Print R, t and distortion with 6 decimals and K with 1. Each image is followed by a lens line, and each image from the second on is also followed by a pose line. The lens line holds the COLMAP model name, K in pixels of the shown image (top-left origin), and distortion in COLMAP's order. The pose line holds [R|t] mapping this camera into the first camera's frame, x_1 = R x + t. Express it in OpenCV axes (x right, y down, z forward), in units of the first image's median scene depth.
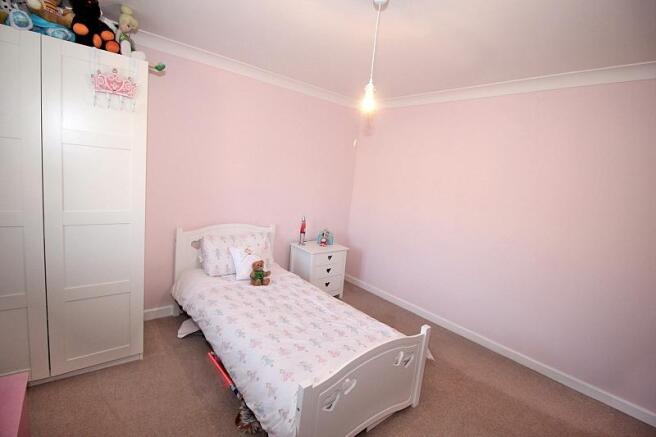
lens RADIAL K [[308.7, 0, 328.0], [0, 308.7, 218.5], [0, 0, 1]] dist [-0.002539, -0.001317]
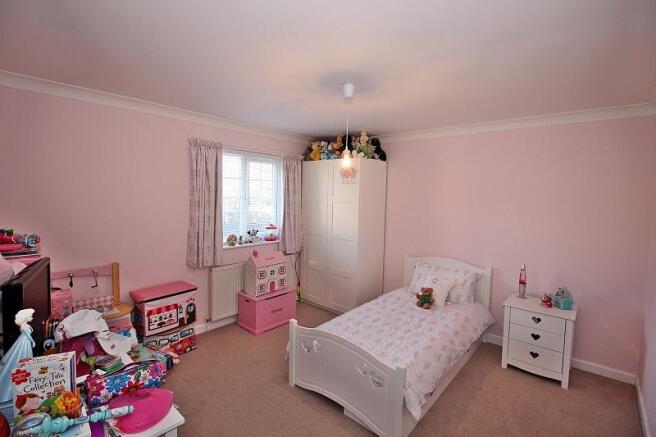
lens RADIAL K [[308.7, 0, 328.0], [0, 308.7, 218.5], [0, 0, 1]] dist [-0.002539, -0.001317]
pose [[0.132867, -0.016570, -0.990995, 0.915812], [-0.160986, 0.986222, -0.038075, -0.016671], [0.977972, 0.164596, 0.128369, 0.438253]]
